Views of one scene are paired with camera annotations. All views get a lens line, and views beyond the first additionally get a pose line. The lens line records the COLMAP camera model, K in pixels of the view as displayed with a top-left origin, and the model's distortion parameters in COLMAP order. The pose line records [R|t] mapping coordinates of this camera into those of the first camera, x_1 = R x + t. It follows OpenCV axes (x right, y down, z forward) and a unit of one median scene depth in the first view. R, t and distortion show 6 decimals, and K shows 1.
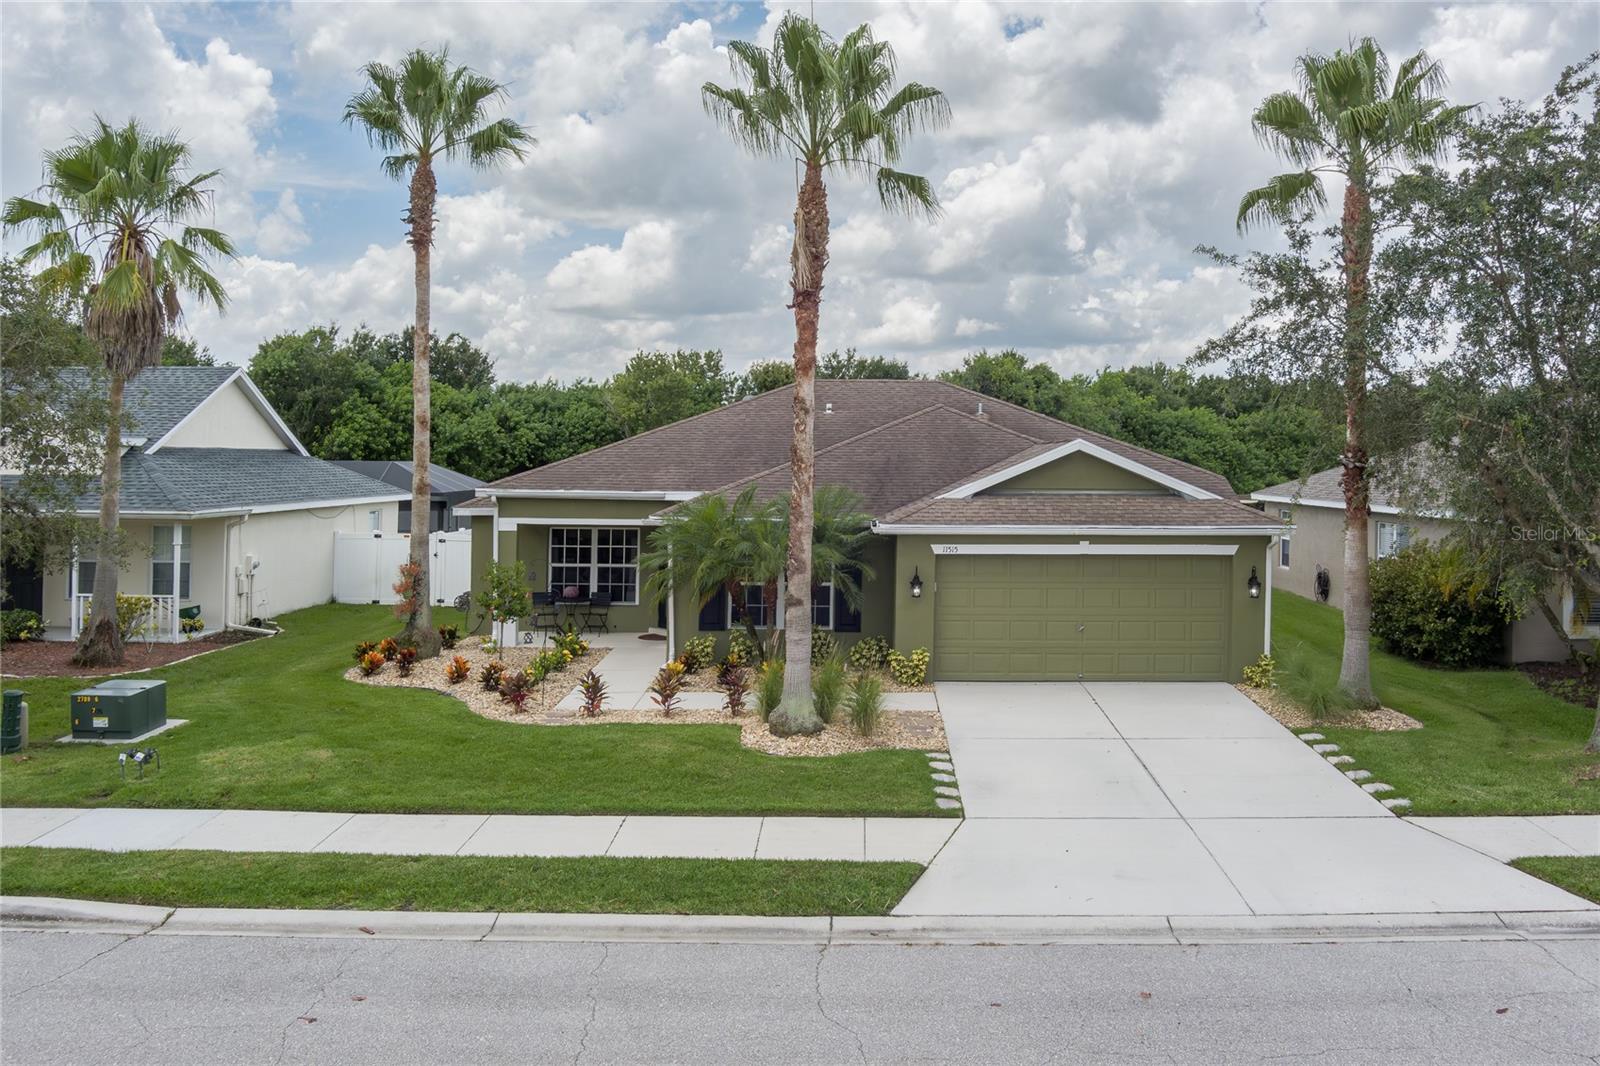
lens RADIAL K [[1314.7, 0, 871.7], [0, 1314.7, 456.2], [0, 0, 1]] dist [-0.052793, 0.000258]
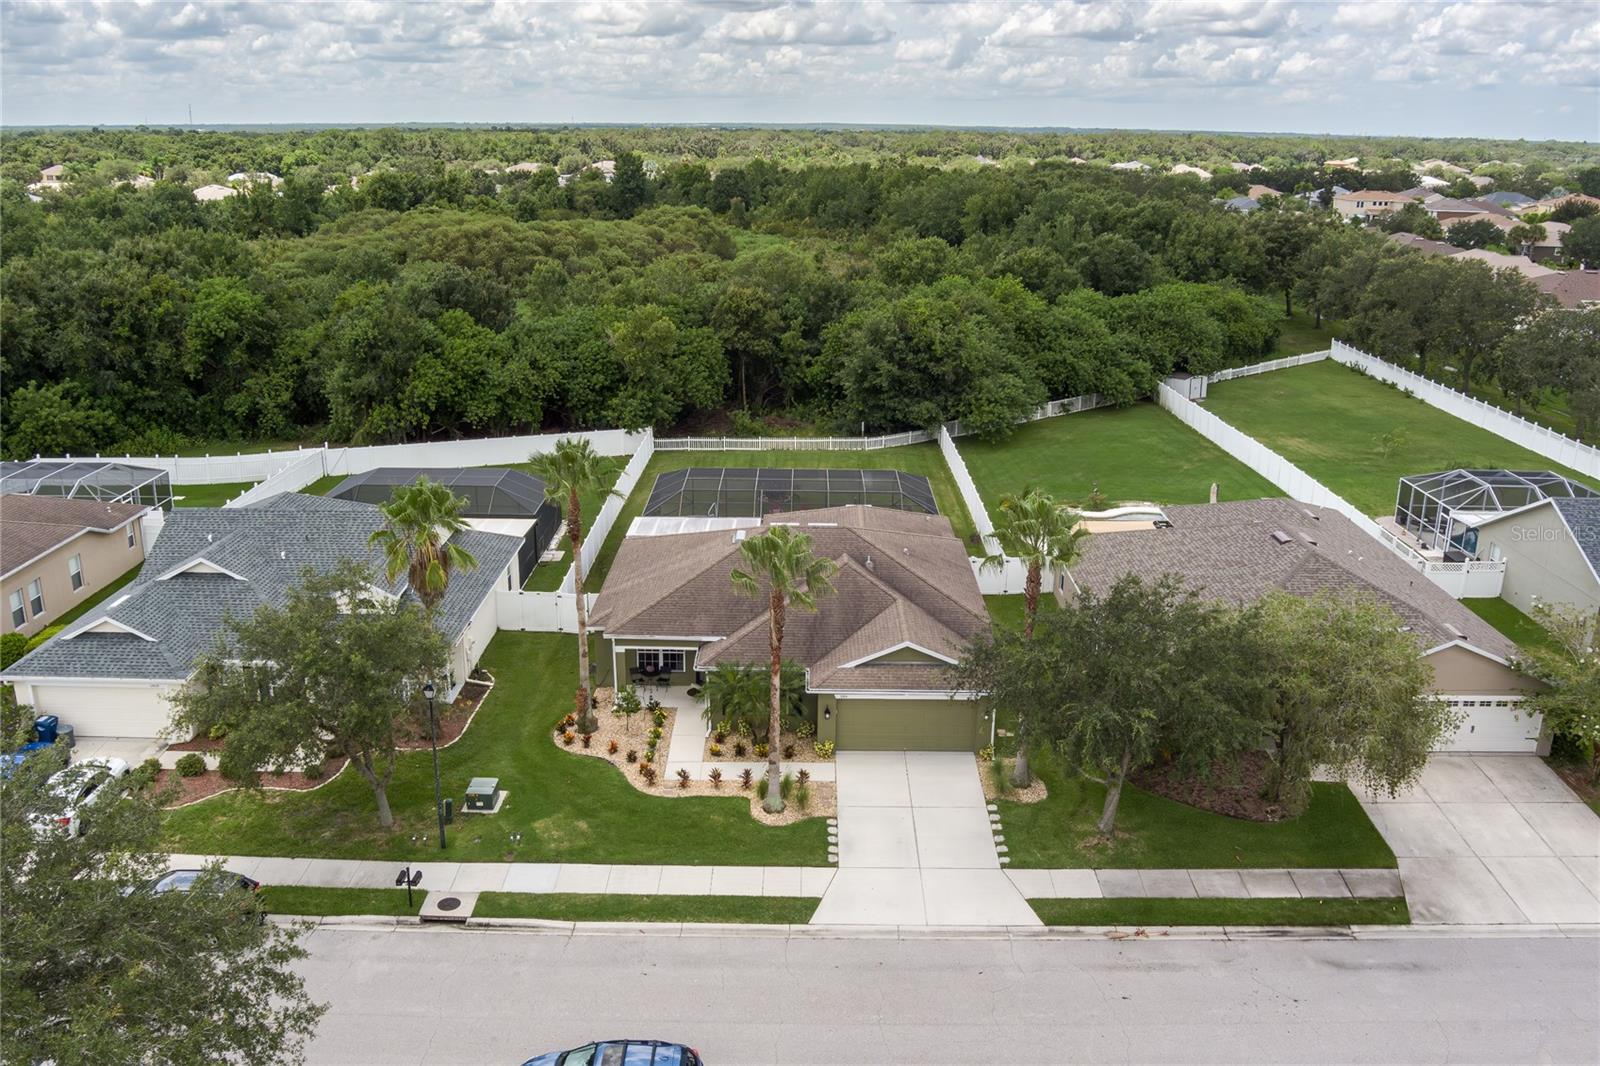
lens RADIAL K [[1289.5, 0, 825.0], [0, 1289.5, 558.5], [0, 0, 1]] dist [-0.057390, -0.001778]
pose [[0.999917, 0.011036, 0.006700, 0.016359], [-0.012592, 0.948223, 0.317354, -1.033052], [-0.002851, -0.317412, 0.948283, -1.158236]]
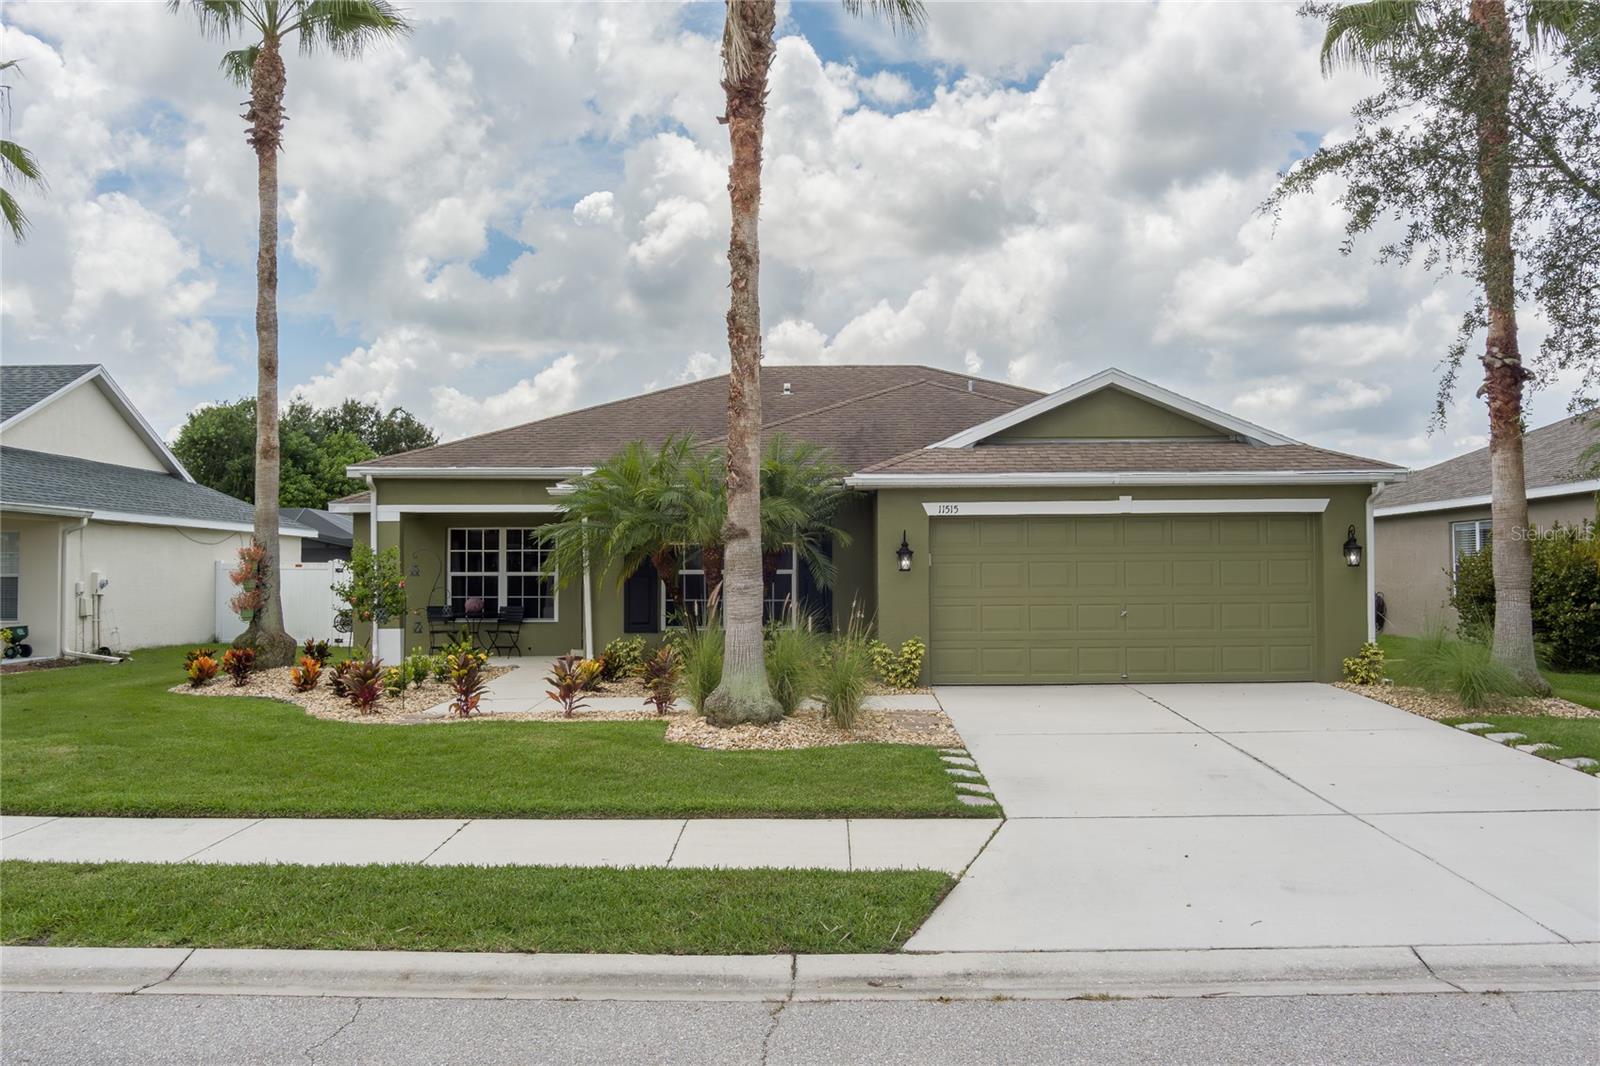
lens RADIAL K [[1293.1, 0, 806.8], [0, 1293.1, 533.4], [0, 0, 1]] dist [-0.064268, 0.006503]
pose [[0.999699, -0.012683, -0.021024, -0.008757], [0.012034, 0.999455, -0.030737, 0.139107], [0.021402, 0.030475, 0.999306, 0.330679]]
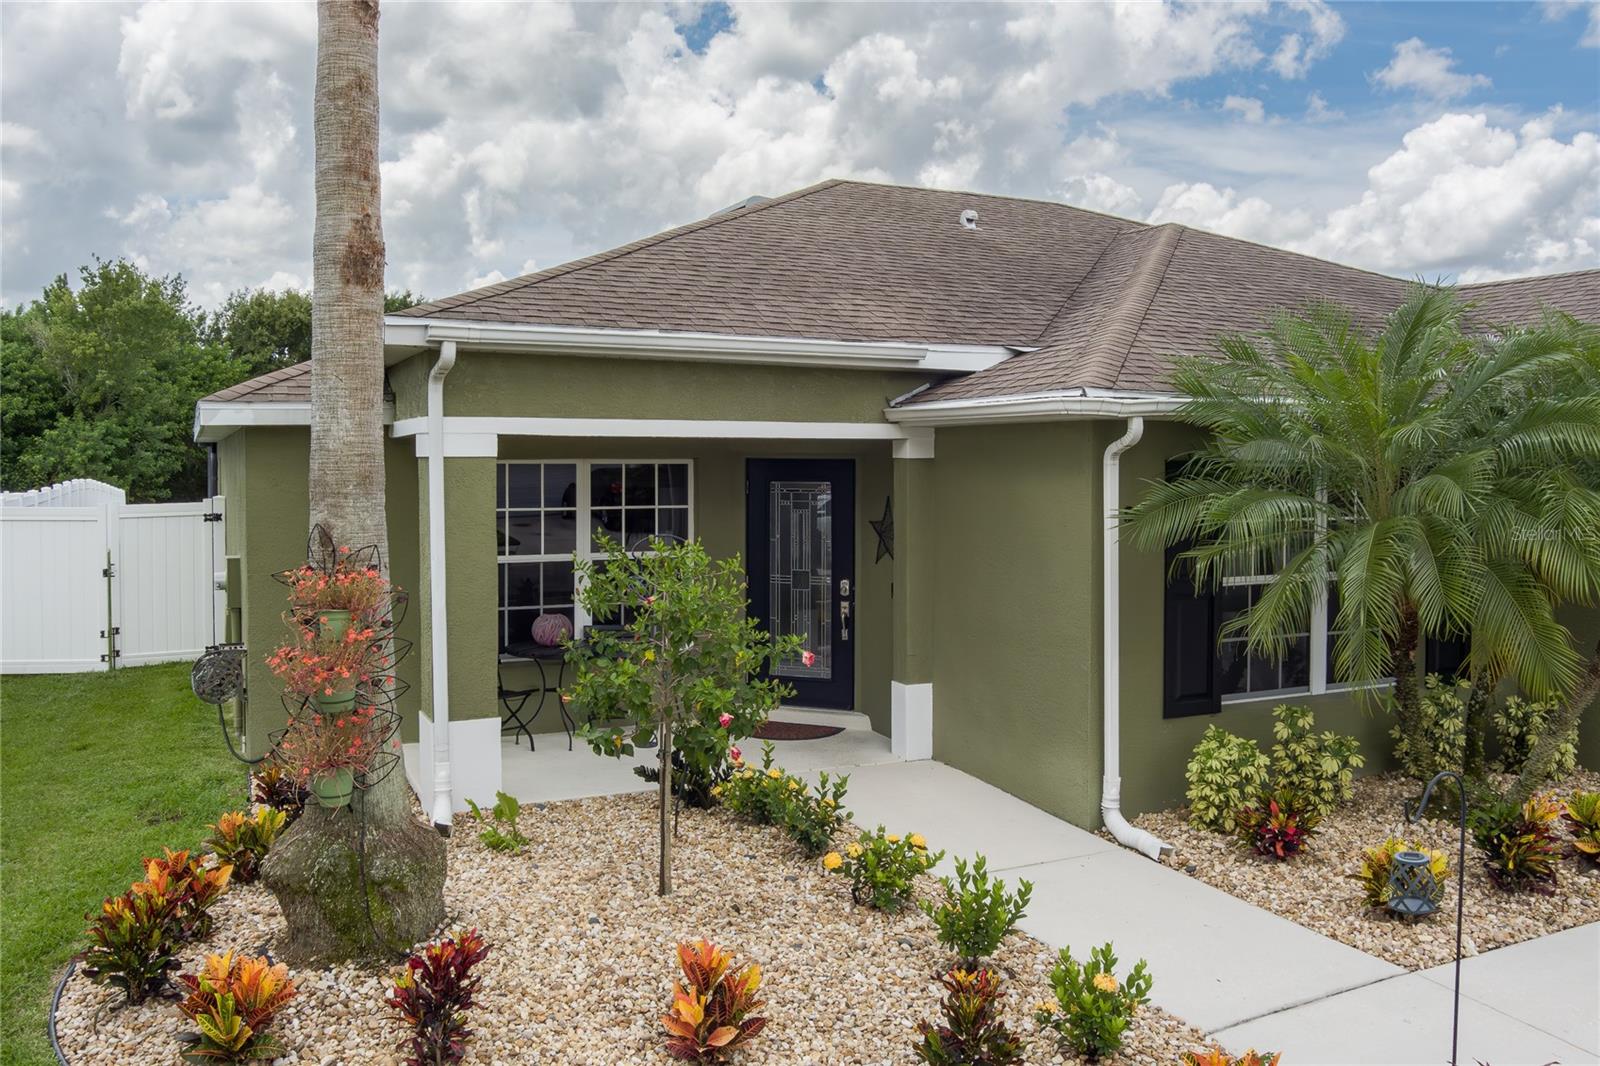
lens RADIAL K [[1313.7, 0, 800.0], [0, 1313.7, 533.0], [0, 0, 1]] dist [-0.059106, -0.001624]
pose [[0.910576, -0.030669, 0.412202, -0.511619], [0.003950, 0.997844, 0.065516, 0.083387], [-0.413322, -0.058029, 0.908734, 1.014087]]
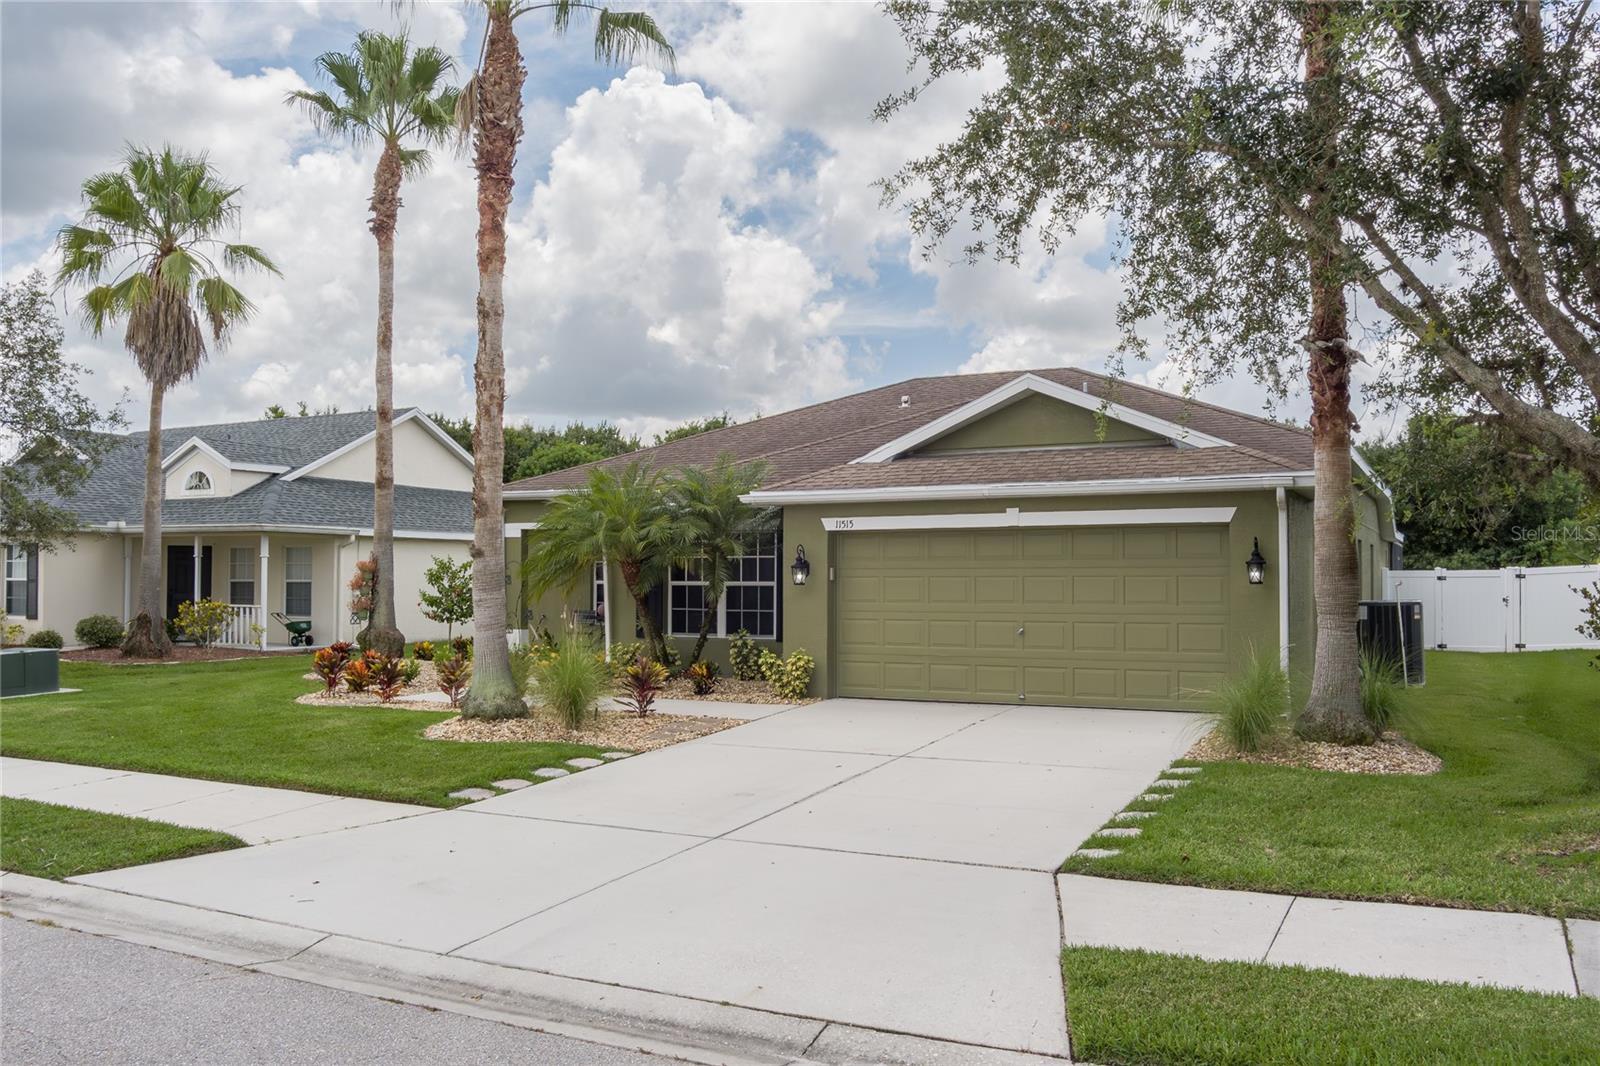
lens RADIAL K [[1313.7, 0, 800.0], [0, 1313.7, 533.0], [0, 0, 1]] dist [-0.059106, -0.001624]
pose [[0.887022, -0.021442, -0.461228, 0.507425], [0.005202, 0.999322, -0.036453, 0.135358], [0.461697, 0.029935, 0.886532, 0.400233]]
